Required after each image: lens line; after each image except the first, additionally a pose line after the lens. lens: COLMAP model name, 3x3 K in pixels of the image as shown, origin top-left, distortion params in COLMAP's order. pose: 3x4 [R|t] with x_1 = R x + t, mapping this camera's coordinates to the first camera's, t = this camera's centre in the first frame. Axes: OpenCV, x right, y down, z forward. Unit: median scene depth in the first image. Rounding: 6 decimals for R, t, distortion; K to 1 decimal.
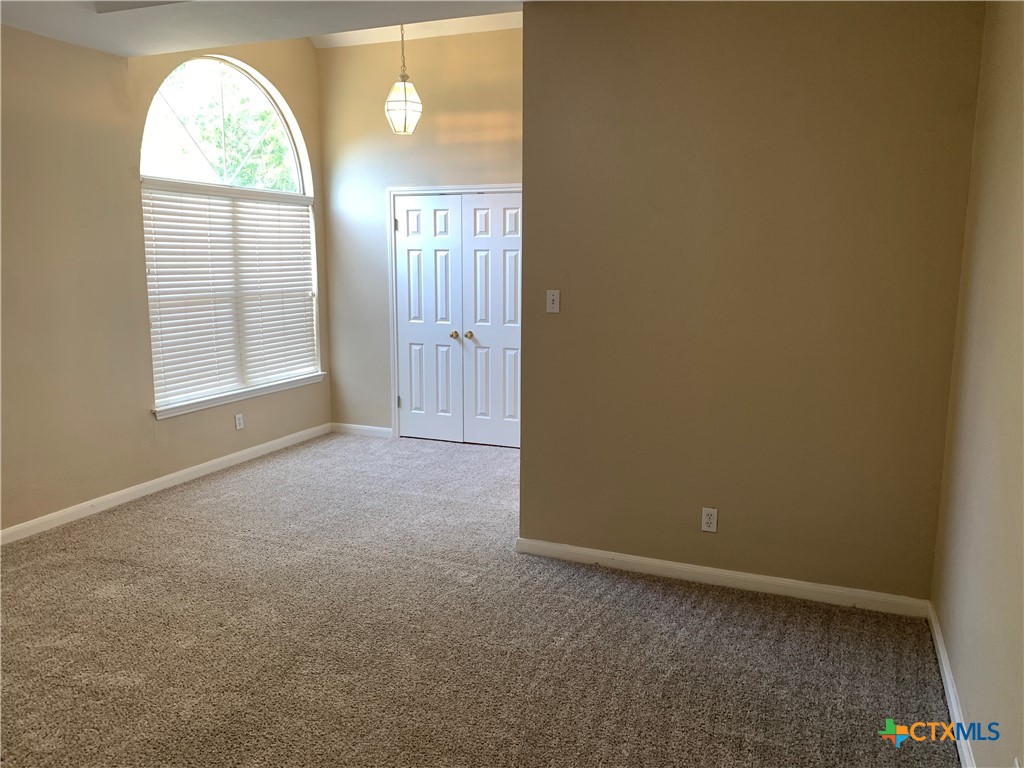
lens RADIAL K [[777.6, 0, 513.4], [0, 777.6, 375.1], [0, 0, 1]] dist [0.061722, -0.082929]
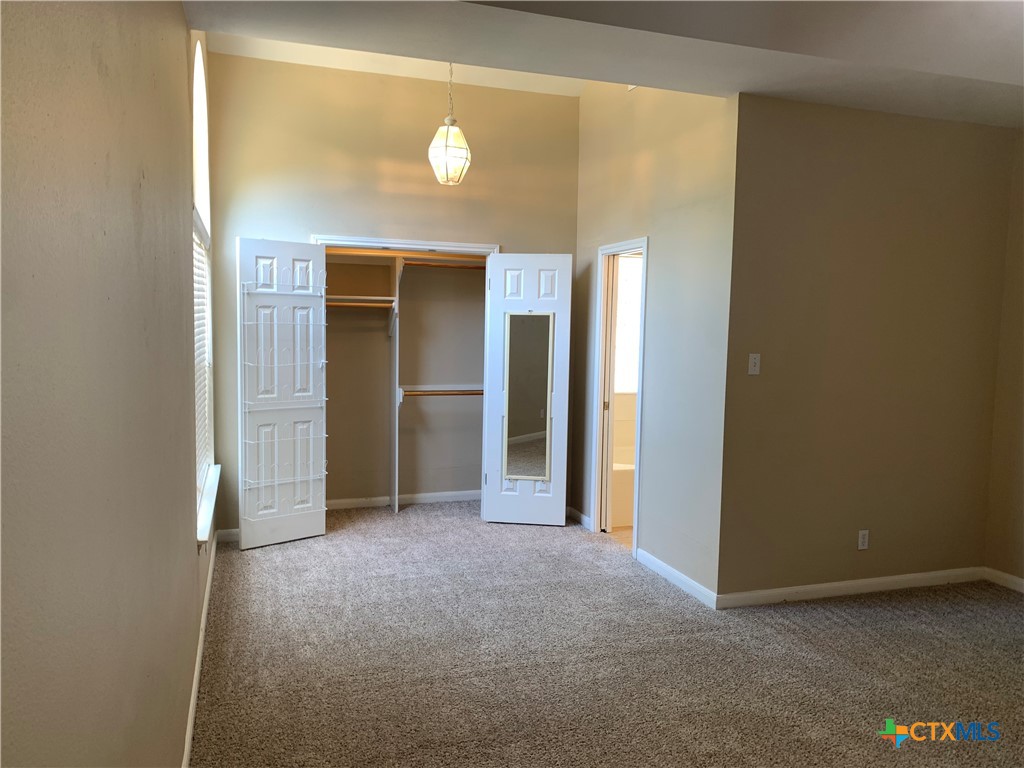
lens RADIAL K [[777.6, 0, 513.4], [0, 777.6, 375.1], [0, 0, 1]] dist [0.061722, -0.082929]
pose [[0.752607, -0.037817, 0.657383, -0.668945], [0.082868, 0.995852, -0.037583, -0.048506], [-0.653234, 0.082761, 0.752619, 0.292038]]
